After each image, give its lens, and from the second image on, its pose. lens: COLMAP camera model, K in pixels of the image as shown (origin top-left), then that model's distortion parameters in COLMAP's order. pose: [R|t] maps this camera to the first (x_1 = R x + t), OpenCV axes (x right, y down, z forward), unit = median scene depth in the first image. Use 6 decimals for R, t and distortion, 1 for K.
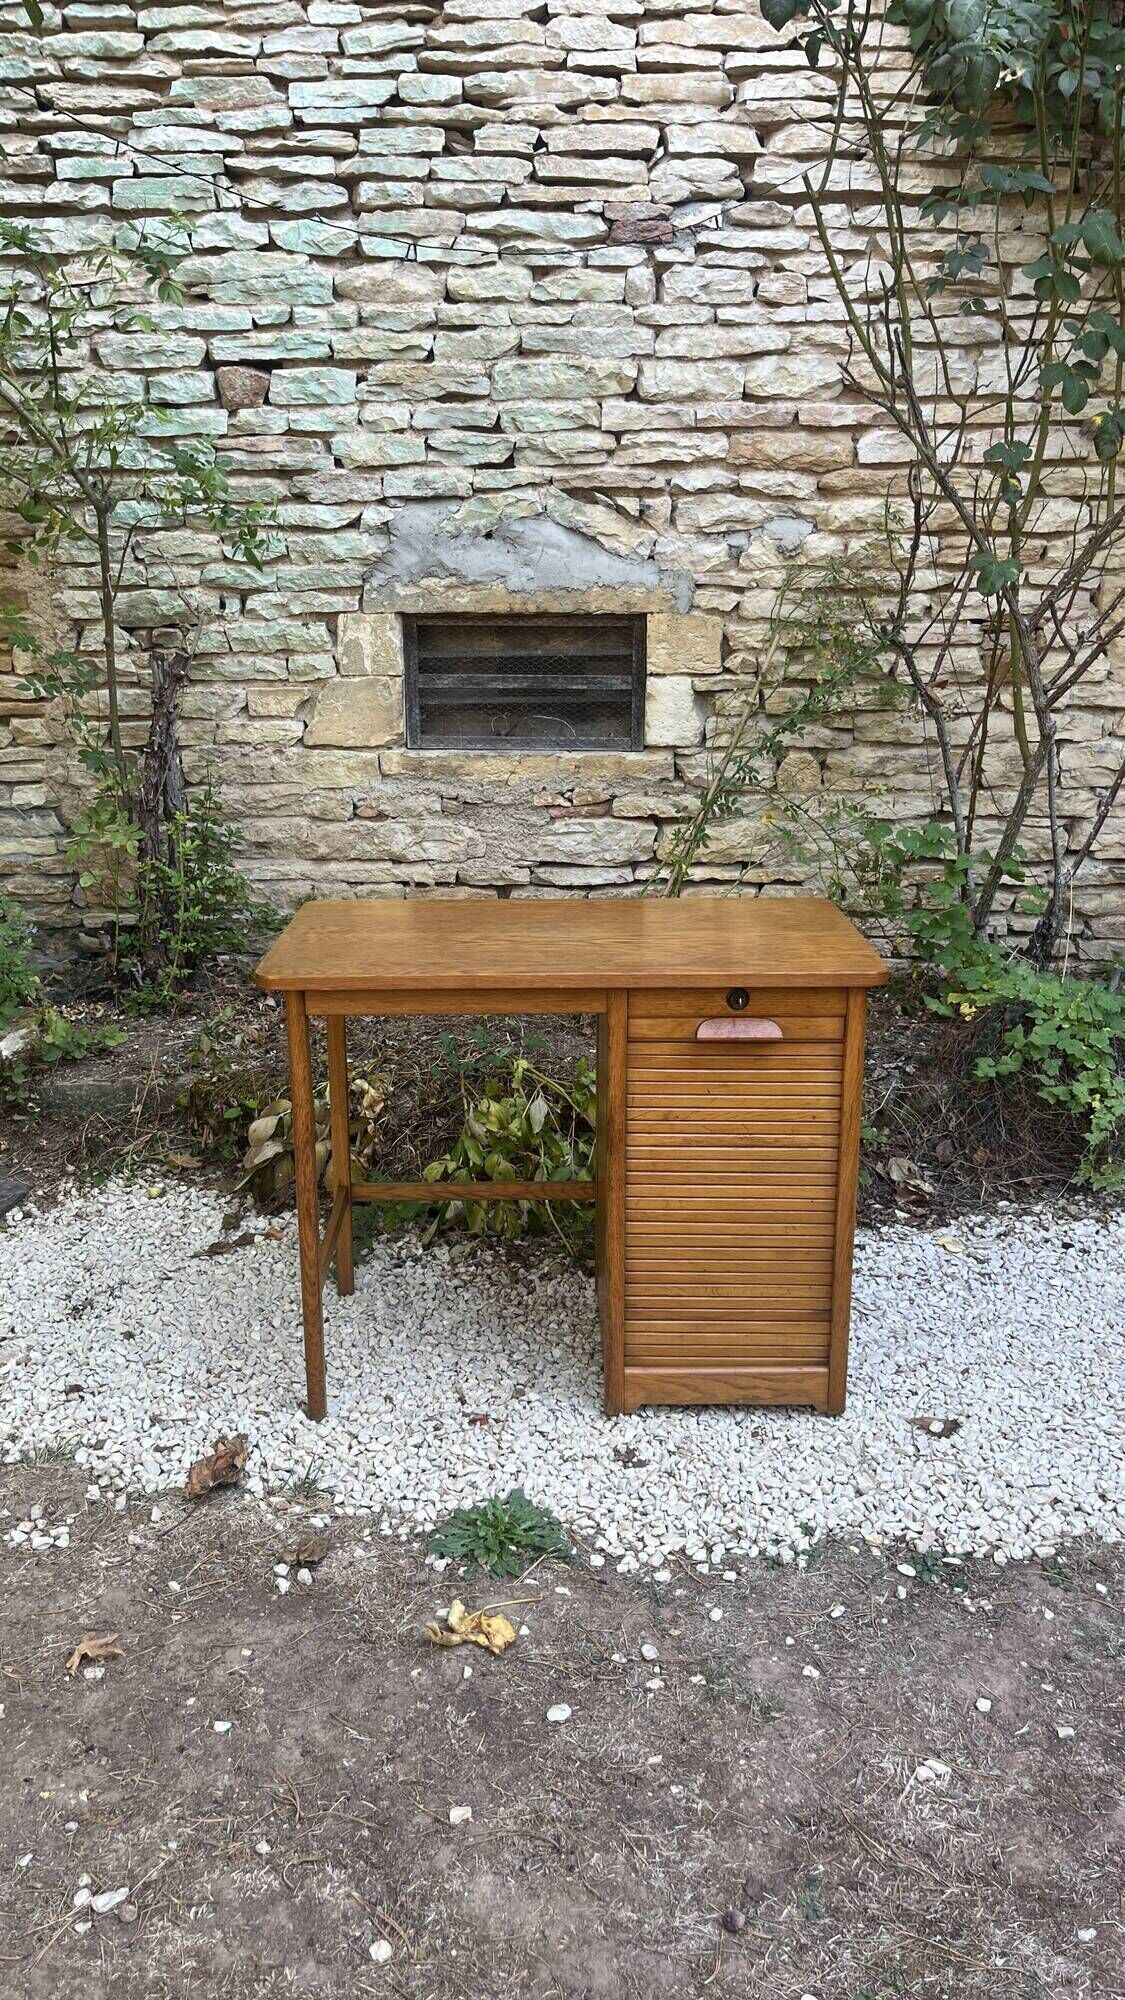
lens RADIAL K [[1513.2, 0, 568.6], [0, 1513.2, 1005.5], [0, 0, 1]] dist [0.047256, -0.058558]
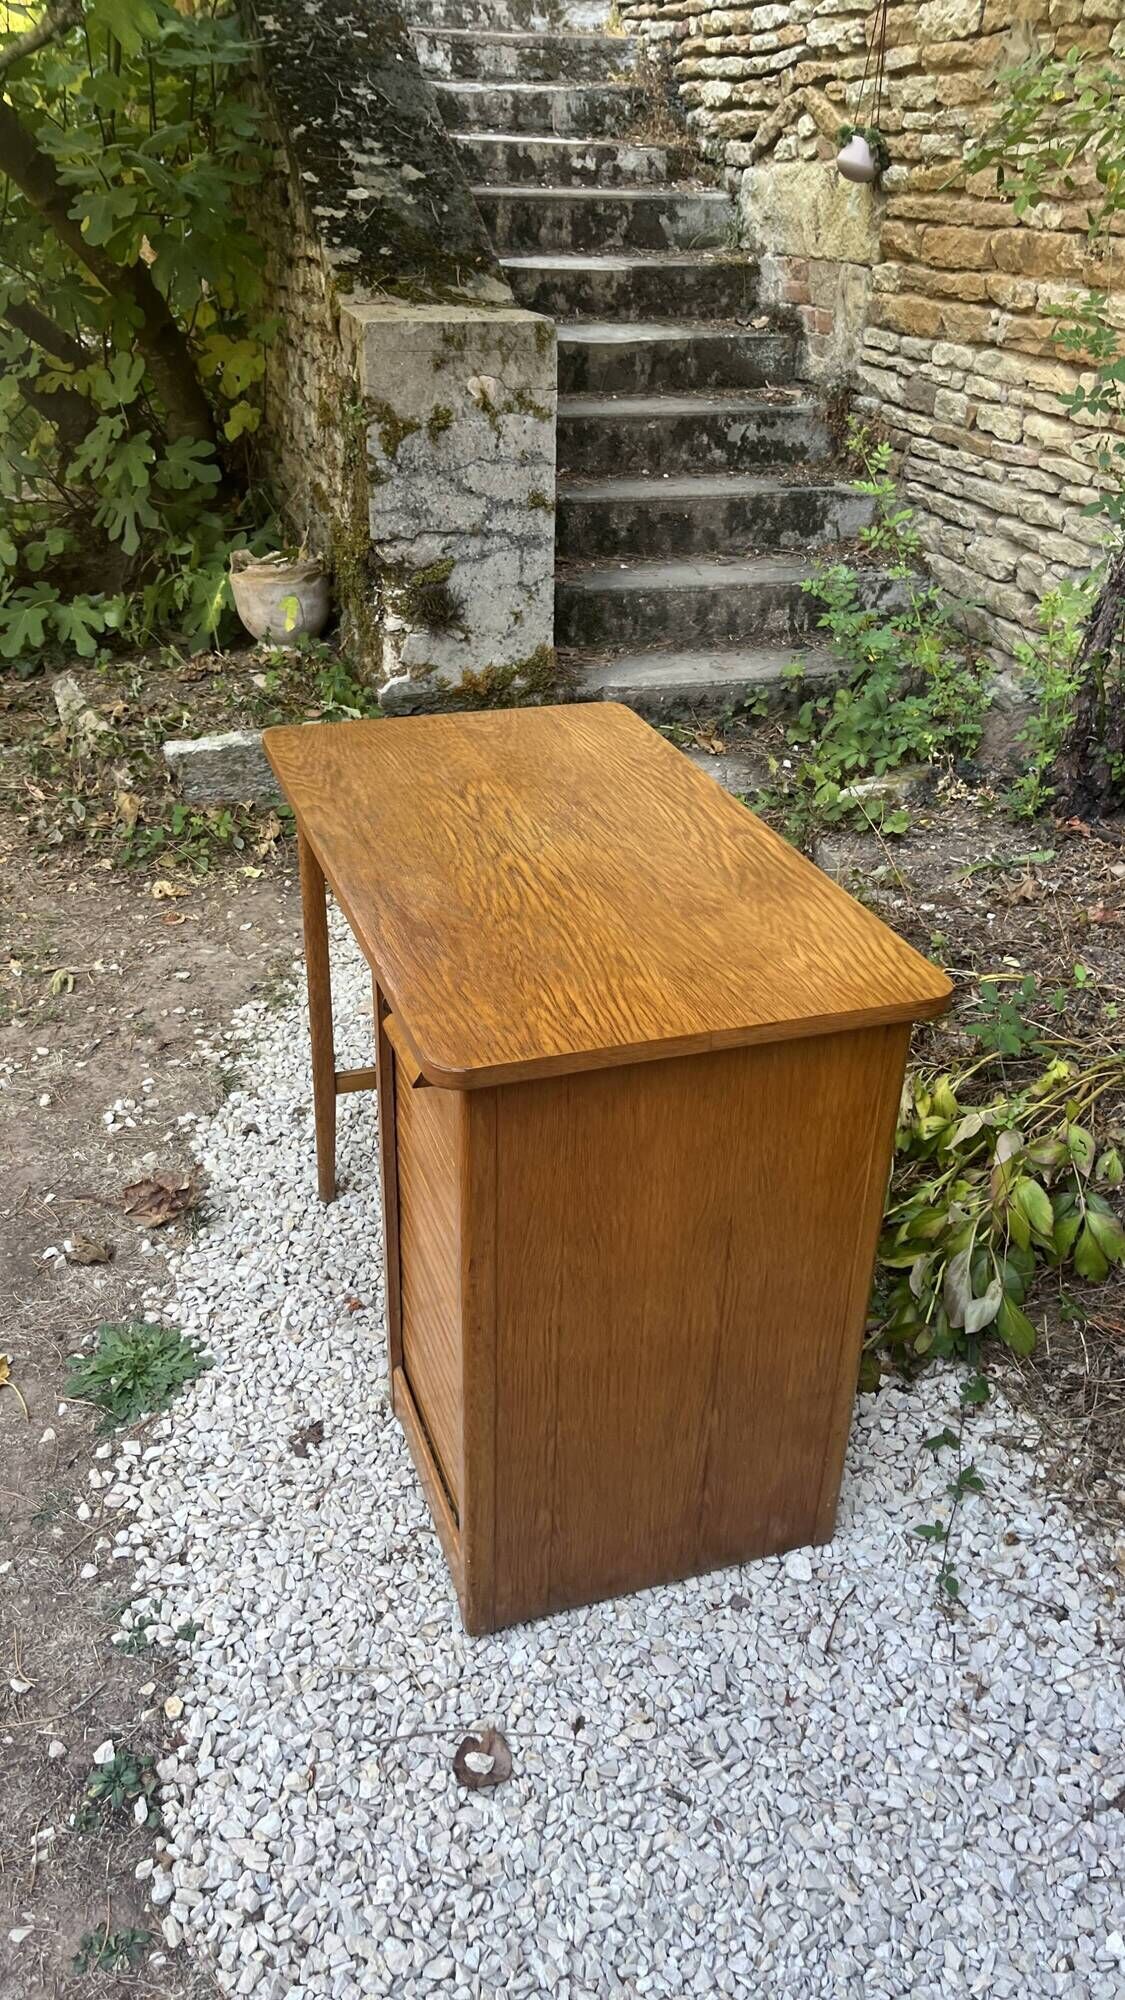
lens RADIAL K [[1513.2, 0, 579.4], [0, 1513.2, 1010.9], [0, 0, 1]] dist [0.047256, -0.058558]
pose [[0.314876, 0.470758, -0.824160, 0.399144], [-0.293933, 0.874007, 0.386931, -0.162648], [0.902472, 0.120413, 0.413575, 0.463275]]
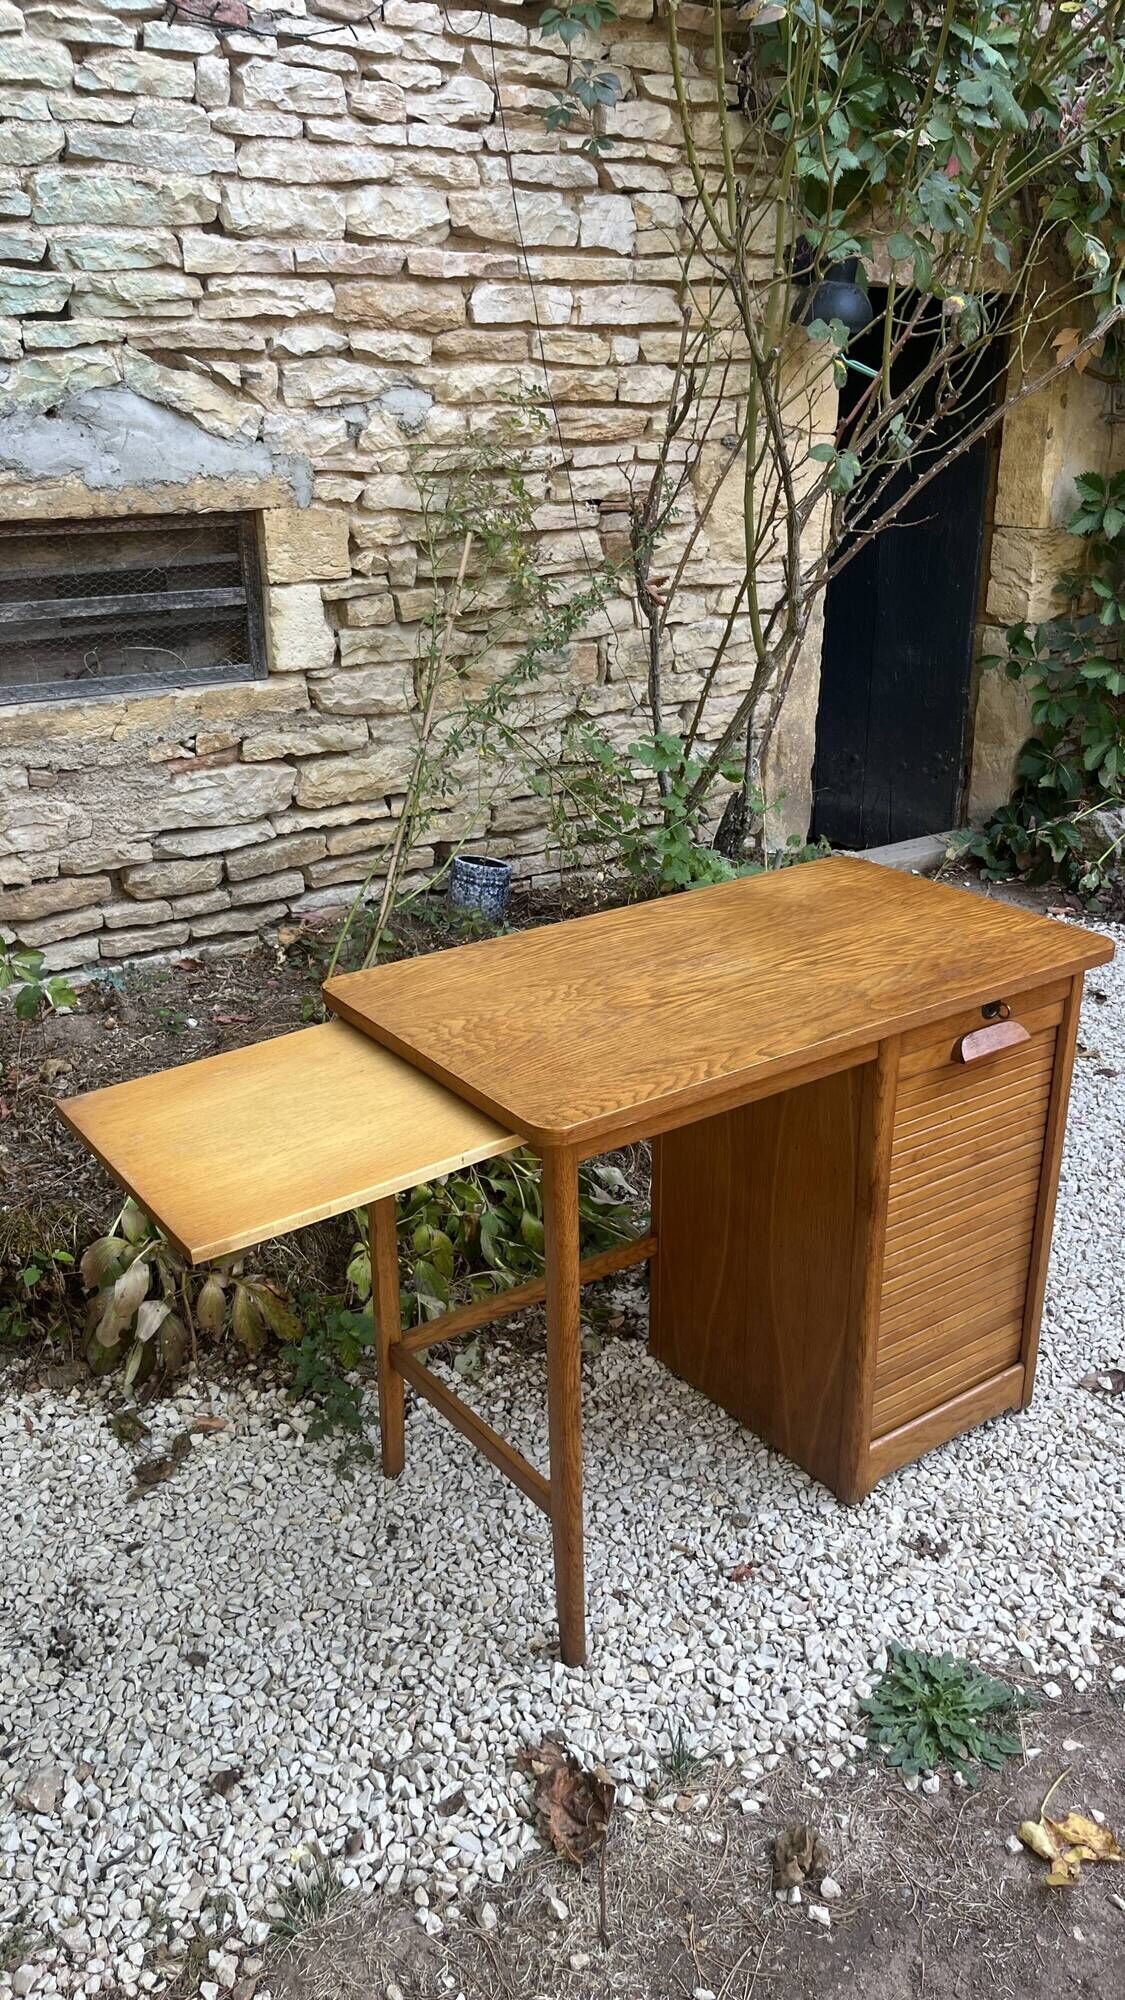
lens RADIAL K [[1513.2, 0, 578.9], [0, 1513.2, 989.9], [0, 0, 1]] dist [0.047256, -0.058558]
pose [[0.820994, -0.215268, 0.528799, -0.311656], [0.164694, 0.976118, 0.141668, -0.101787], [-0.546667, -0.029218, 0.836840, 0.238000]]
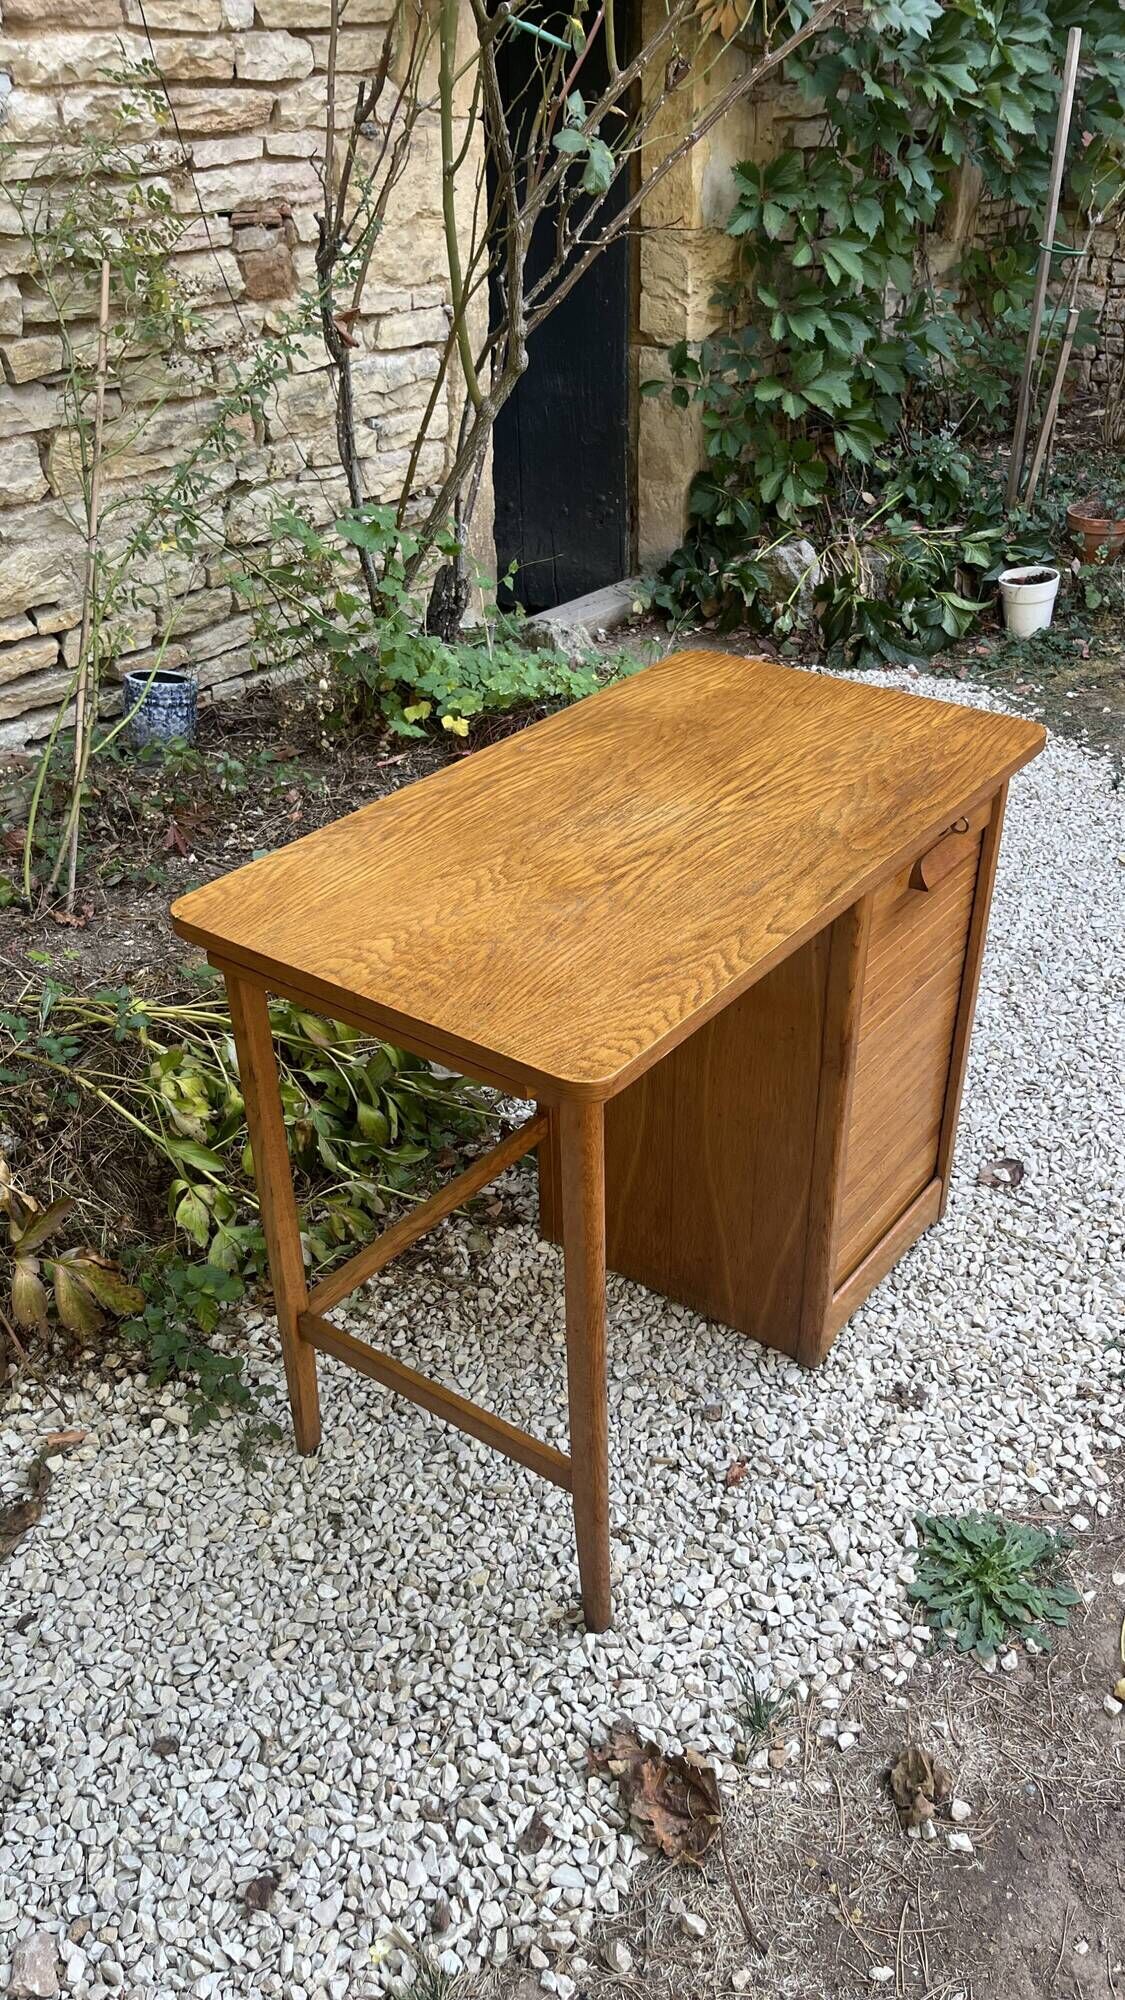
lens RADIAL K [[1513.2, 0, 576.9], [0, 1513.2, 1011.9], [0, 0, 1]] dist [0.047256, -0.058558]
pose [[0.609419, -0.426518, 0.668349, -0.320082], [0.233244, 0.902116, 0.363022, -0.138275], [-0.757764, -0.065344, 0.649249, 0.373905]]
